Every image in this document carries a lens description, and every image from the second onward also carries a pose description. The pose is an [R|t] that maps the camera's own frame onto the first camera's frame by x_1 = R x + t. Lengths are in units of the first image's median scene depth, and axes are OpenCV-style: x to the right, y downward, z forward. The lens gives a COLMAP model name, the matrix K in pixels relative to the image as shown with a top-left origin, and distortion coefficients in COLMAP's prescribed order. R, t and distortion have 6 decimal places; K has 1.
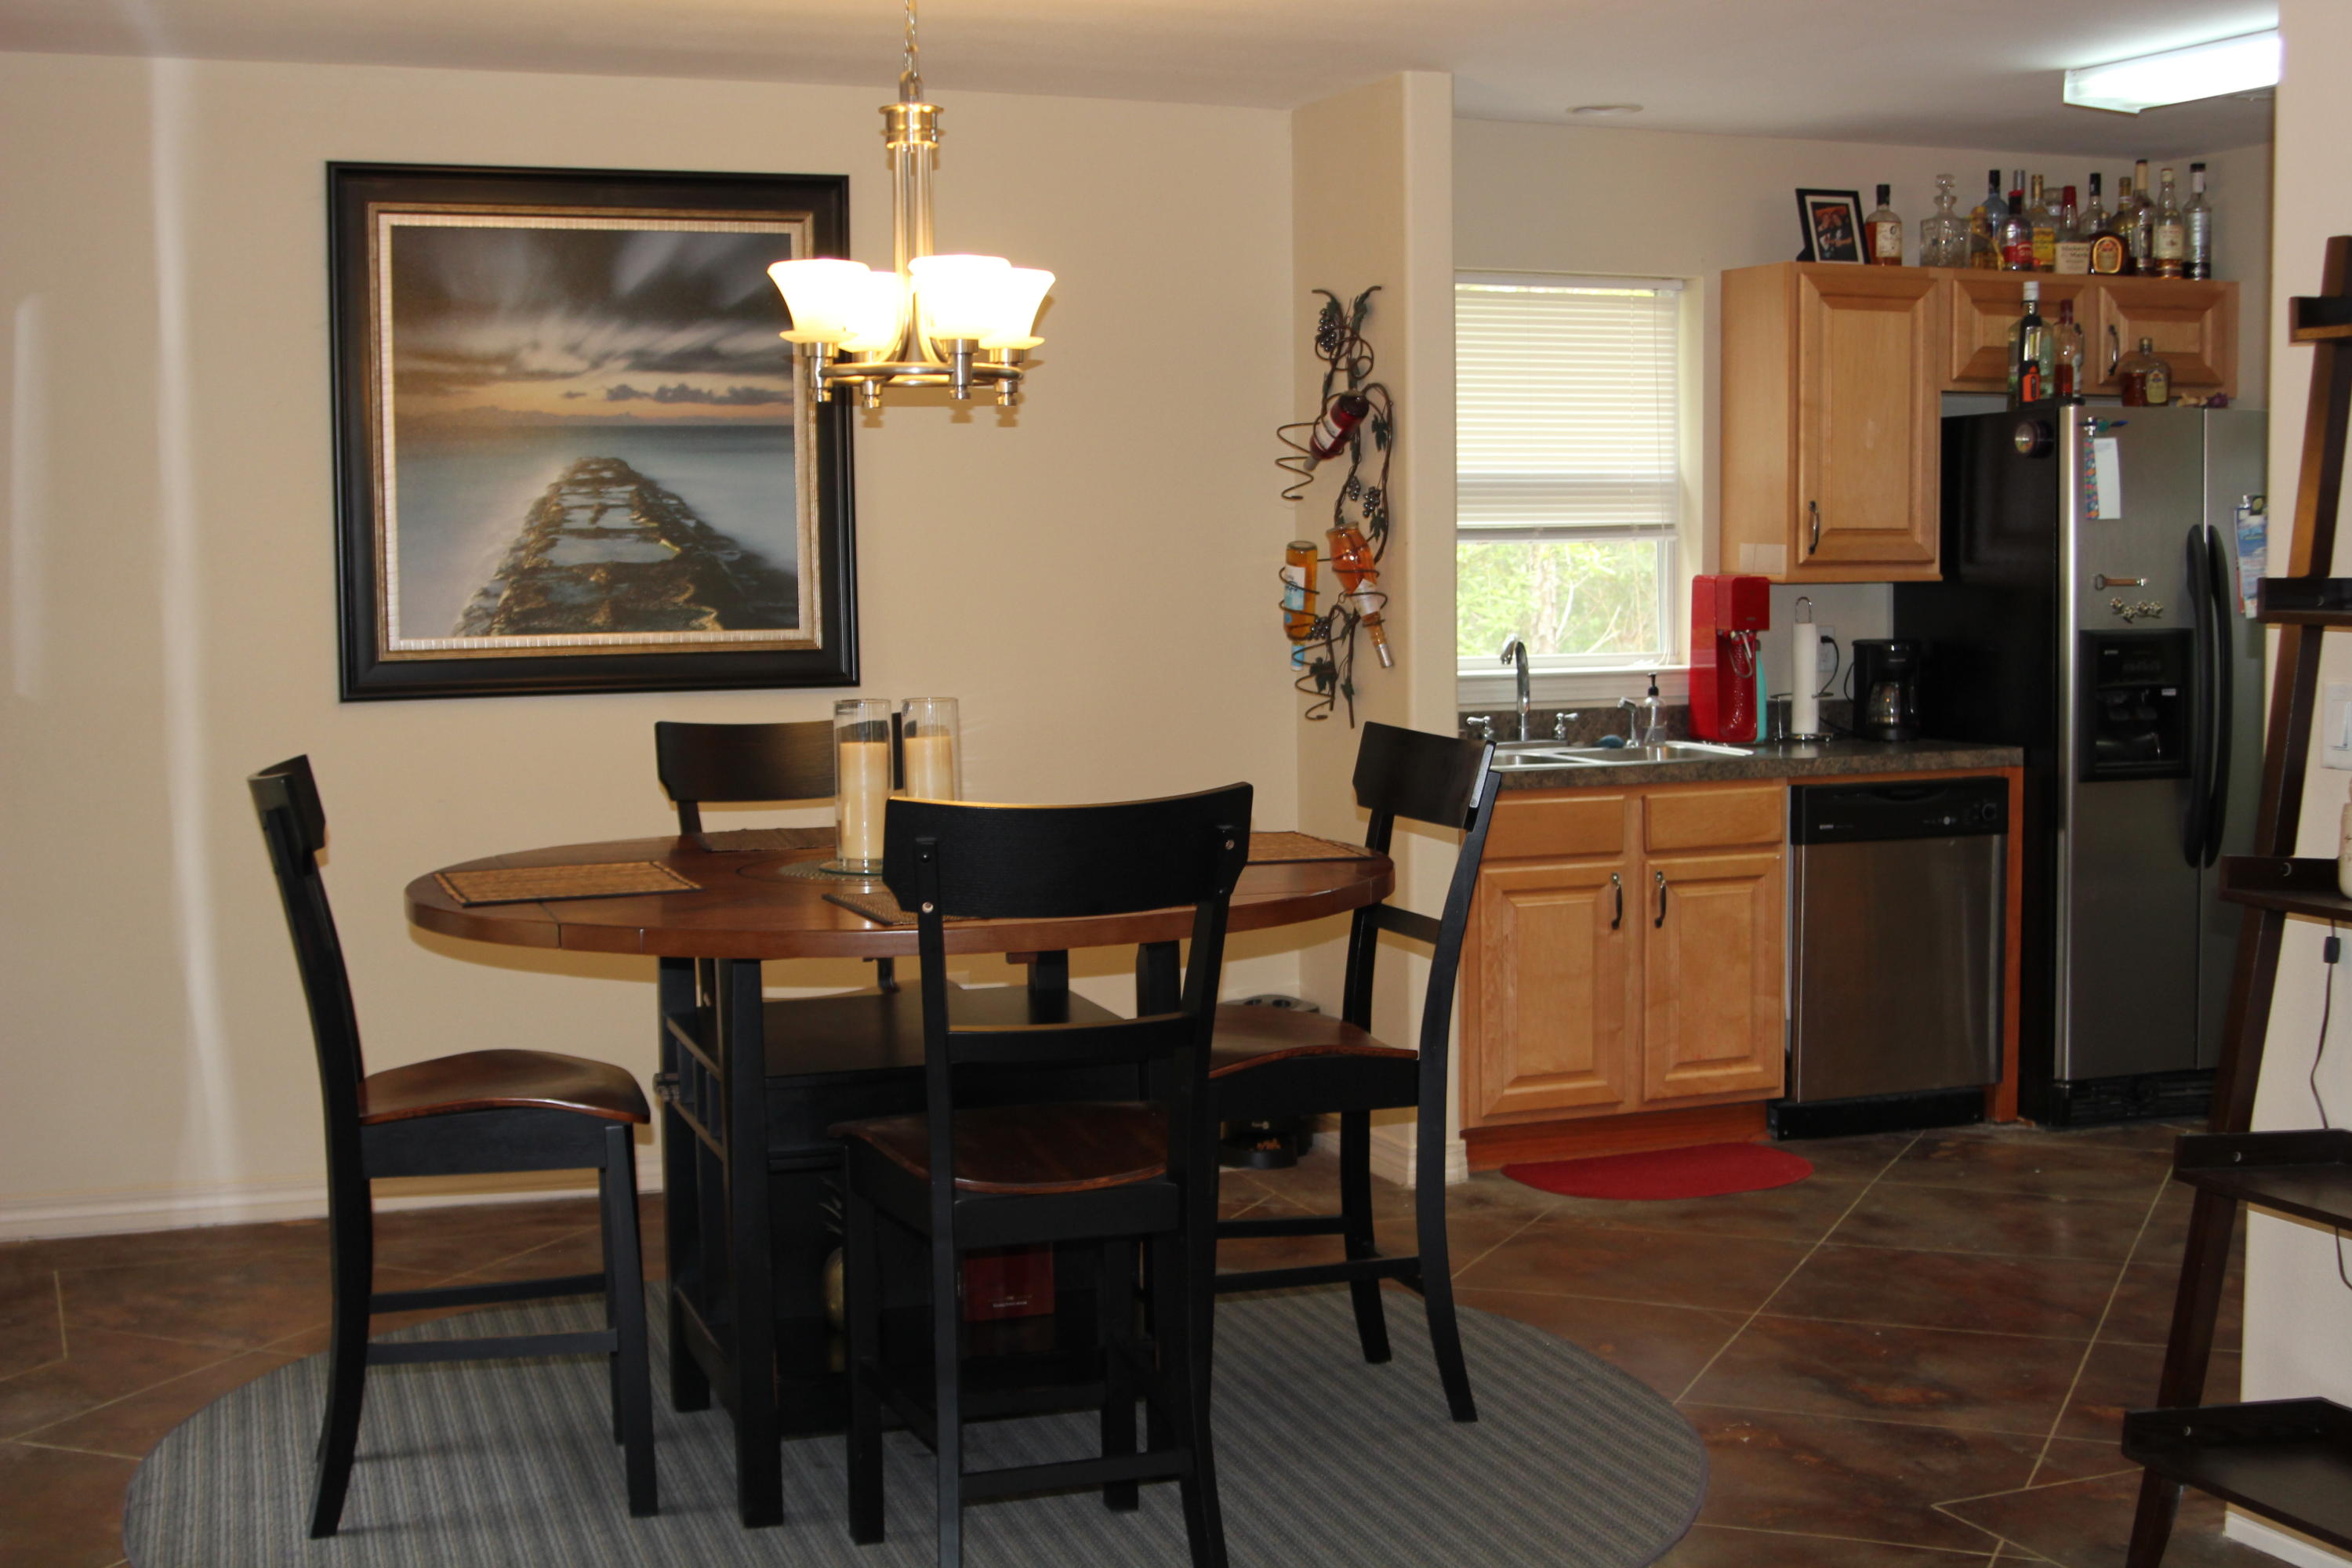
lens RADIAL K [[3062.8, 0, 1194.6], [0, 3062.8, 772.6], [0, 0, 1]] dist [-0.092896, 0.000000]
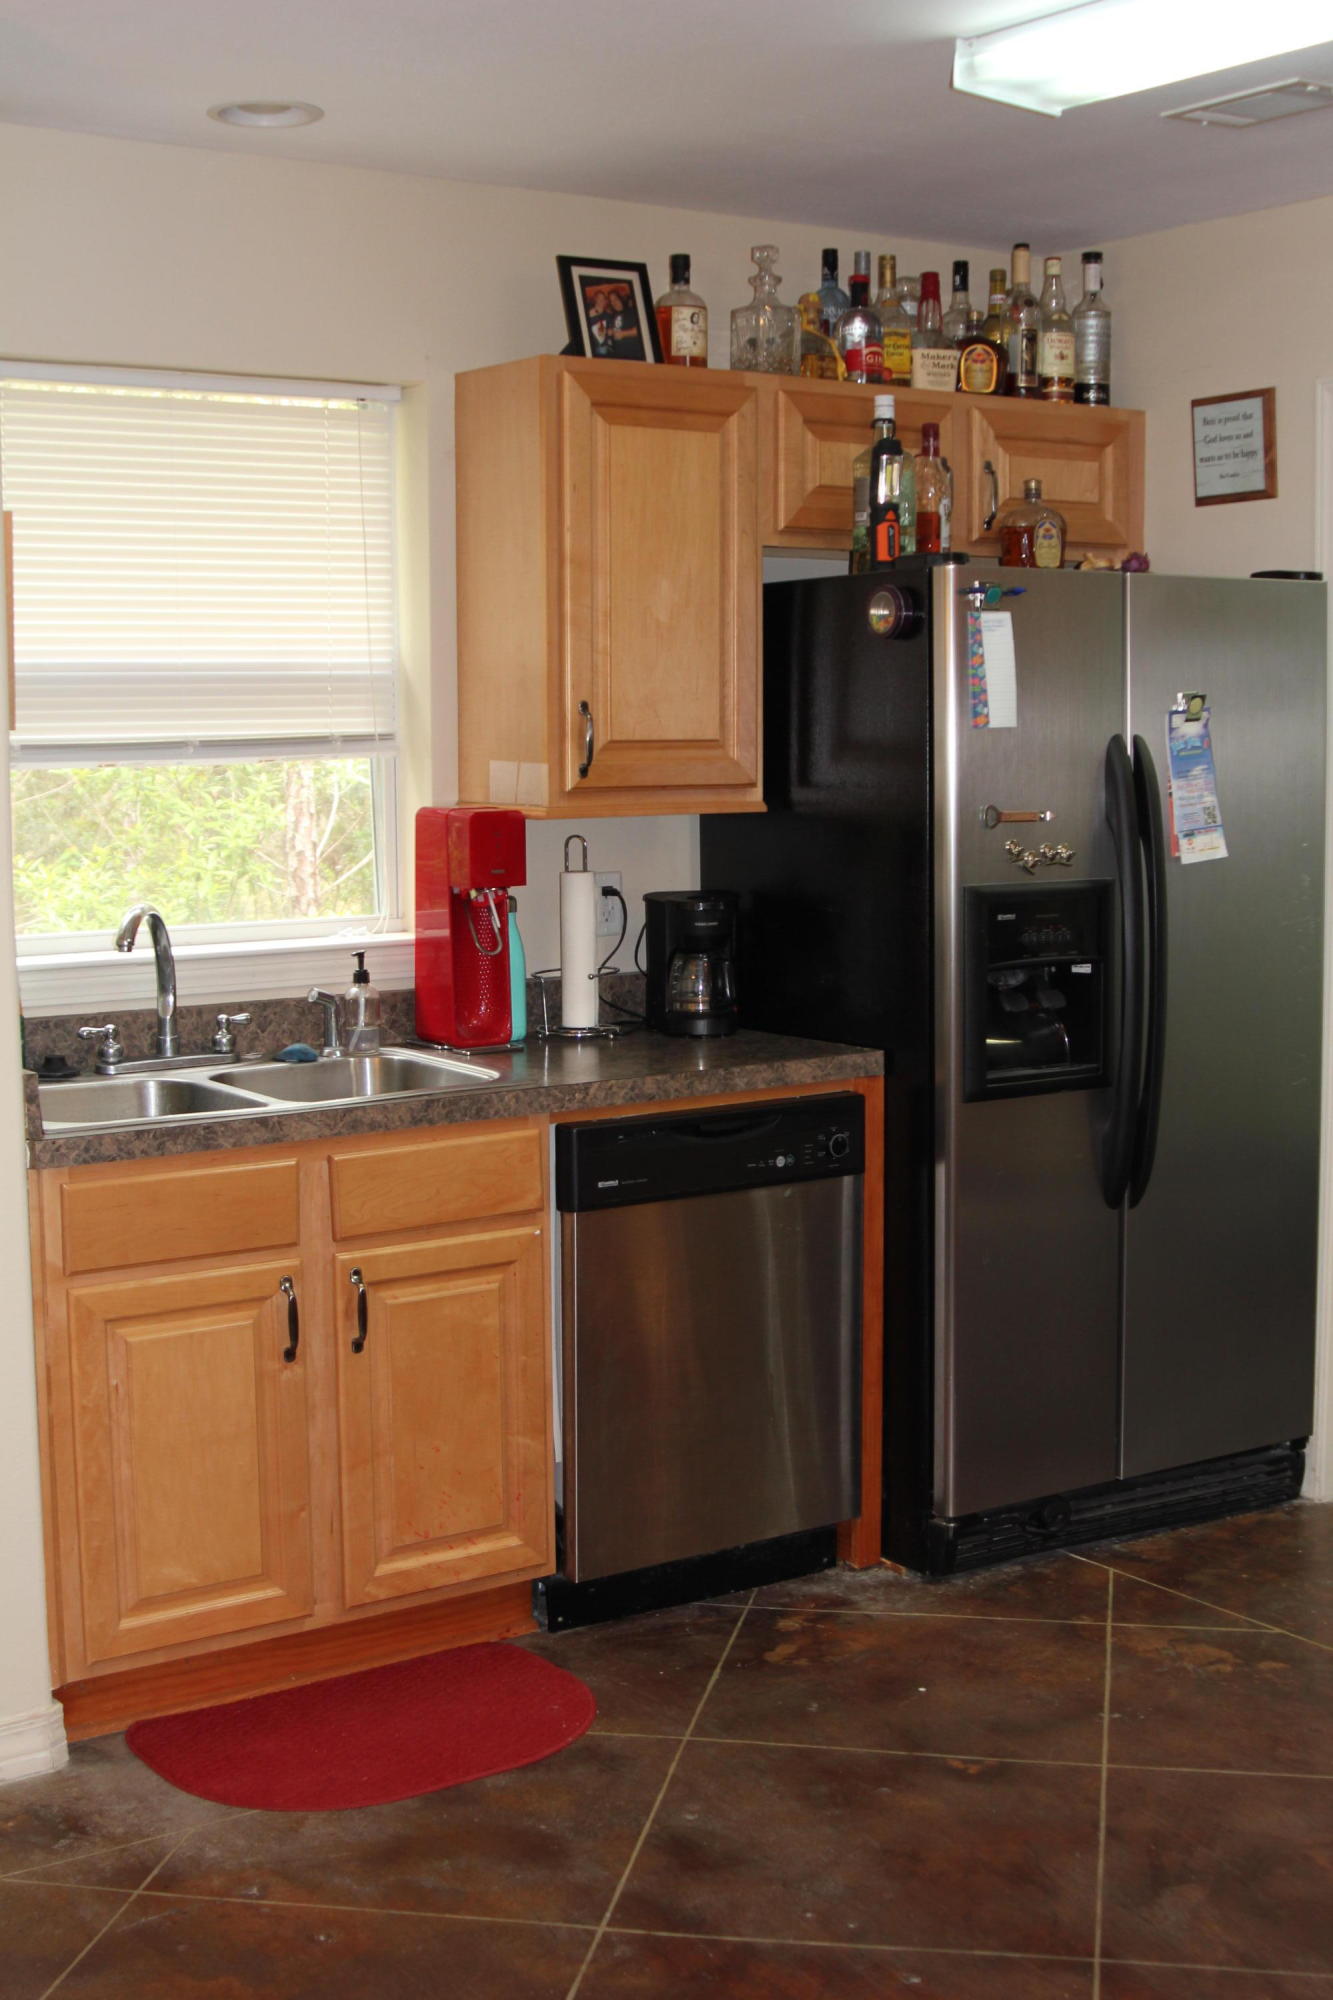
lens RADIAL K [[2604.5, 0, 661.2], [0, 2604.5, 1003.3], [0, 0, 1]] dist [-0.092896, 0.000000]
pose [[0.977492, -0.021462, 0.209876, 0.096990], [0.015071, 0.999374, 0.032006, -0.040242], [-0.210431, -0.028123, 0.977204, 0.428320]]
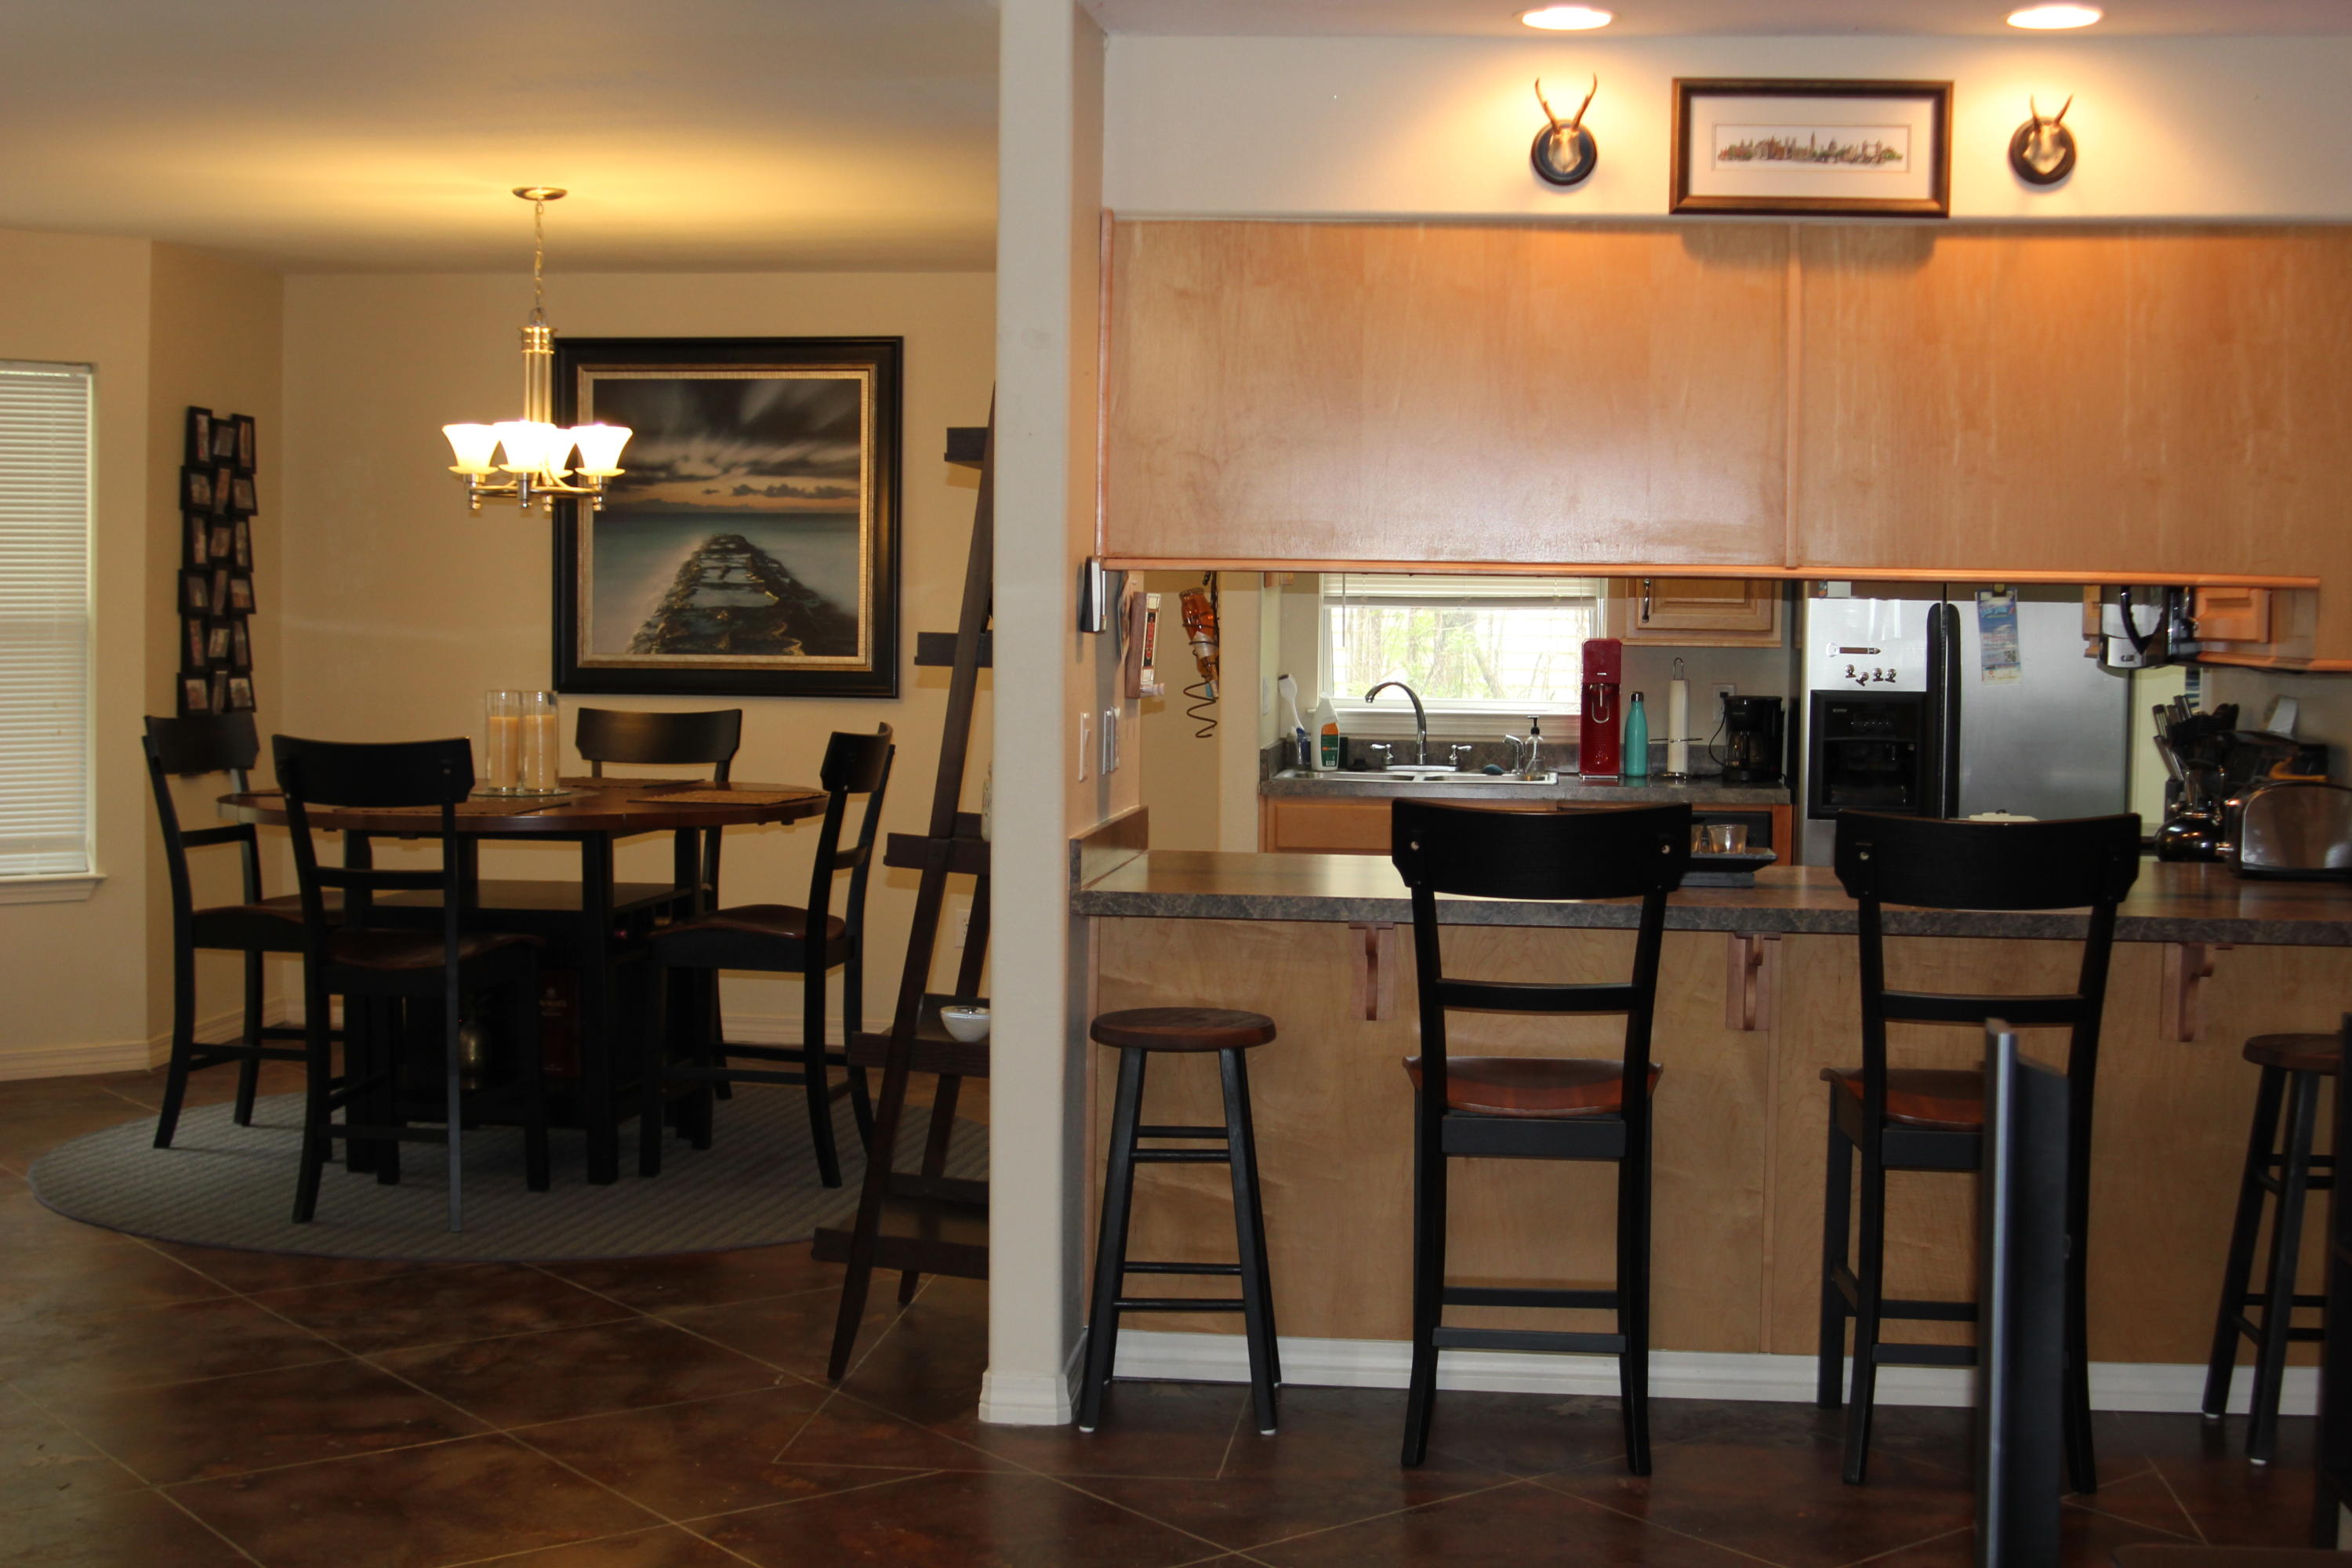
lens RADIAL K [[3062.8, 0, 1176.3], [0, 3062.8, 779.9], [0, 0, 1]] dist [-0.092896, 0.000000]
pose [[0.881531, 0.050486, -0.469419, 0.635007], [-0.057147, 0.998366, 0.000056, 0.001602], [0.468655, 0.026777, 0.882975, -0.173946]]
